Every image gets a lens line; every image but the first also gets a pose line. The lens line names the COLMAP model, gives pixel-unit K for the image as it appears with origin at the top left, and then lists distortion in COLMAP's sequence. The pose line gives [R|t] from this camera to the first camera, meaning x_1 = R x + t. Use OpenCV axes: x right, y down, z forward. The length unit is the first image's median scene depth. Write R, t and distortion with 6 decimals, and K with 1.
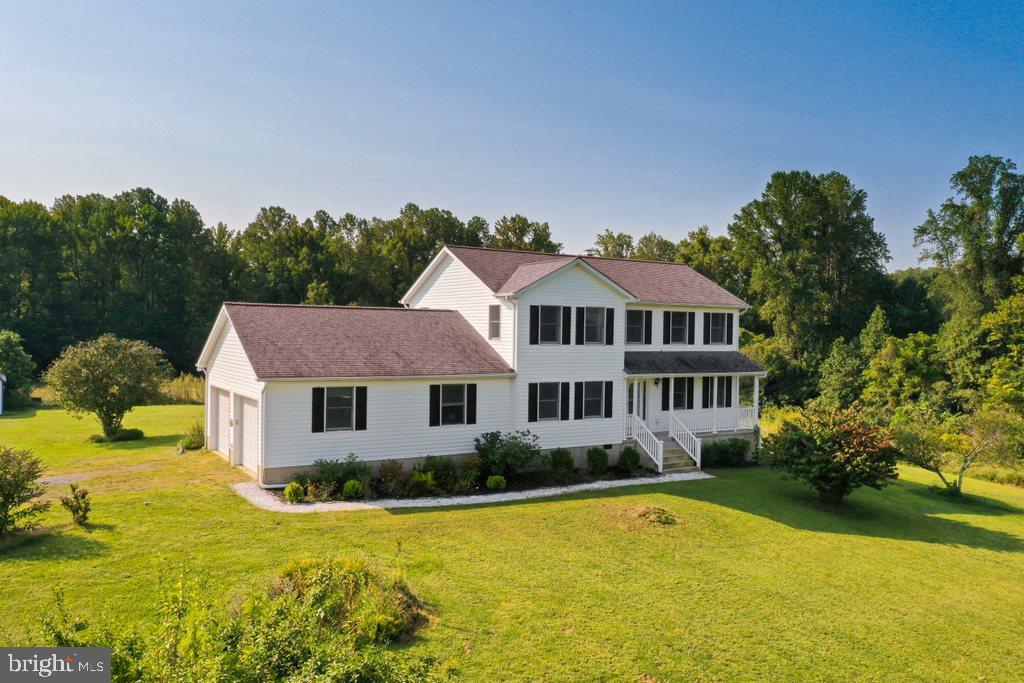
lens RADIAL K [[794.9, 0, 512.0], [0, 794.9, 341.5], [0, 0, 1]] dist [-0.001607, 0.002891]
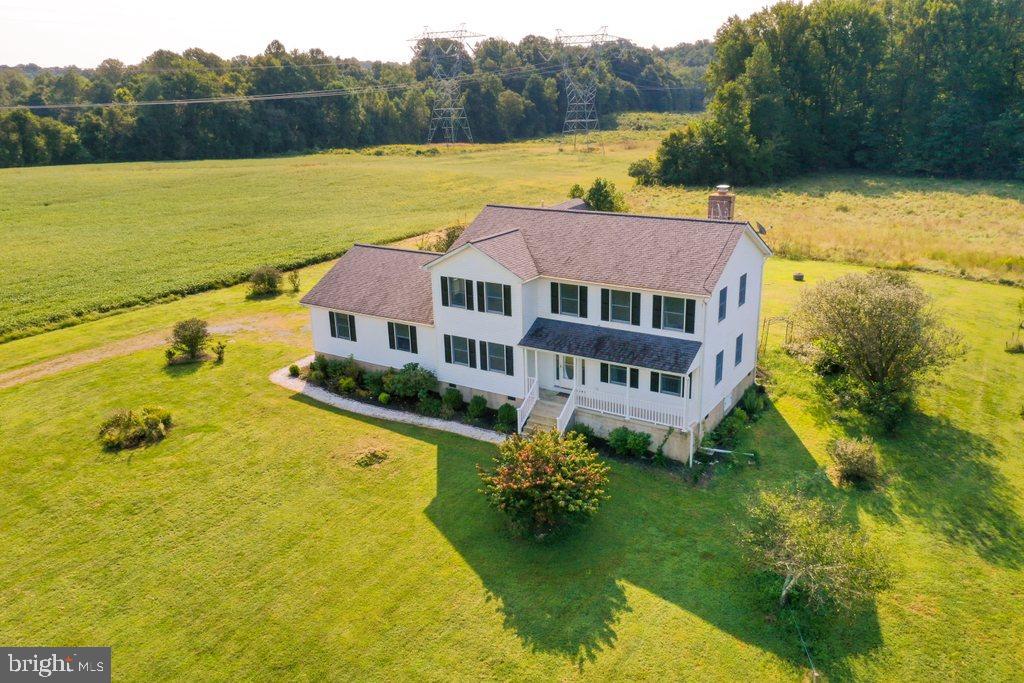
lens RADIAL K [[807.8, 0, 516.0], [0, 807.8, 340.2], [0, 0, 1]] dist [-0.004458, -0.006032]
pose [[0.424598, 0.251512, -0.869746, 1.136429], [0.021839, 0.957515, 0.287555, -0.293454], [0.905118, -0.141090, 0.401067, 0.530051]]
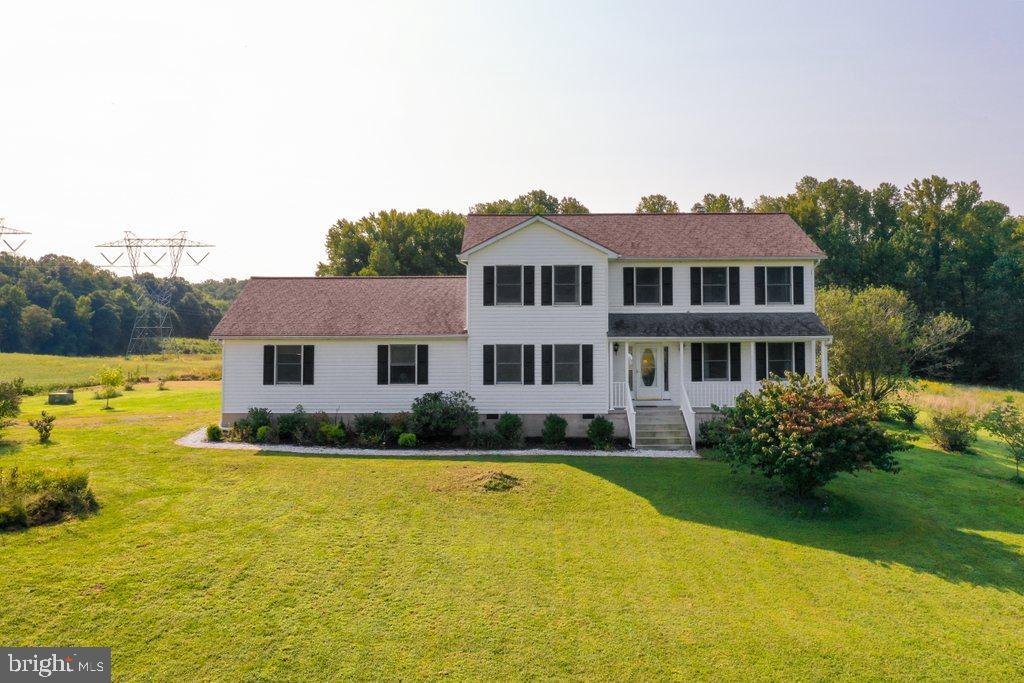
lens RADIAL K [[820.9, 0, 513.9], [0, 820.9, 293.8], [0, 0, 1]] dist [0.006618, -0.000755]
pose [[0.846538, -0.036460, -0.531078, 0.548770], [0.010946, 0.998633, -0.051111, 0.038398], [0.532216, 0.037455, 0.845780, 0.148693]]
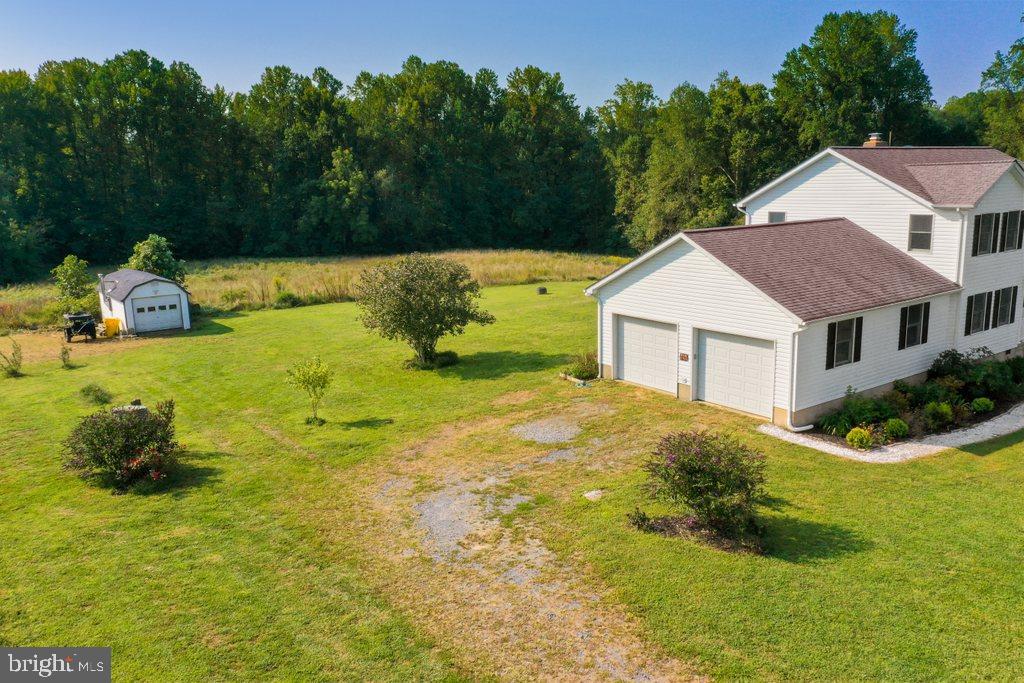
lens RADIAL K [[794.9, 0, 512.0], [0, 794.9, 341.5], [0, 0, 1]] dist [-0.001607, 0.002891]
pose [[0.996789, -0.053894, 0.059227, -0.547430], [0.041927, 0.981389, 0.187397, -0.091726], [-0.068225, -0.184312, 0.980497, 0.073179]]
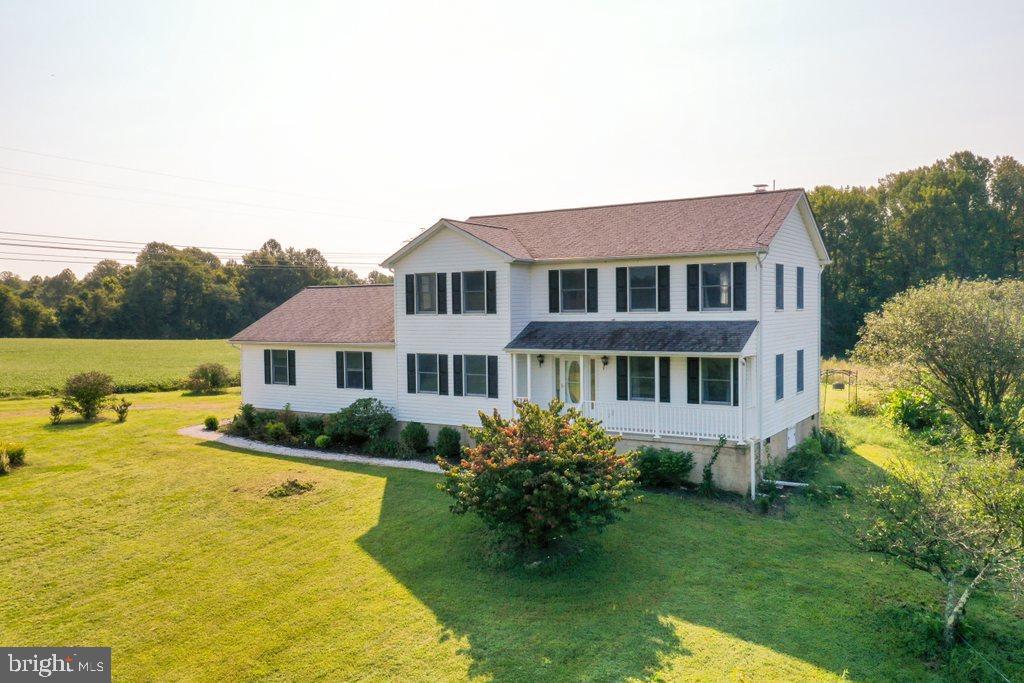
lens RADIAL K [[828.6, 0, 515.1], [0, 828.6, 342.6], [0, 0, 1]] dist [-0.004834, -0.005756]
pose [[0.428883, 0.014618, -0.903242, 0.932516], [0.008880, 0.999753, 0.020397, 0.017306], [0.903316, -0.016769, 0.428647, 0.628979]]
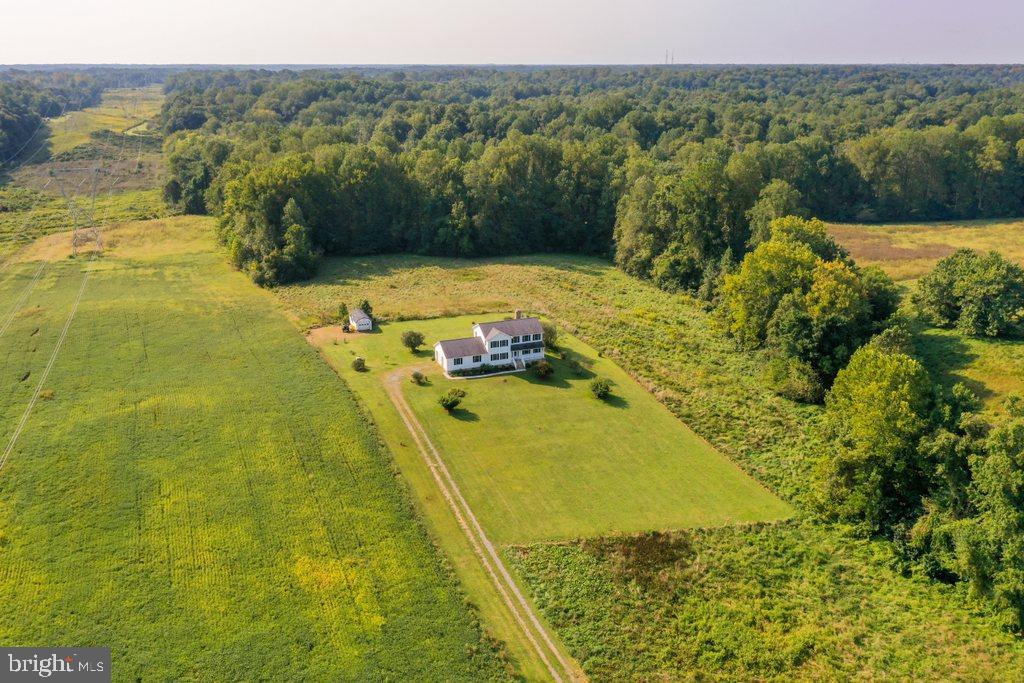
lens RADIAL K [[828.6, 0, 515.1], [0, 828.6, 342.6], [0, 0, 1]] dist [-0.004834, -0.005756]
pose [[0.983448, 0.043369, -0.175924, 1.149296], [0.012349, 0.952631, 0.303879, -1.706825], [0.180769, -0.301021, 0.936327, -4.200975]]
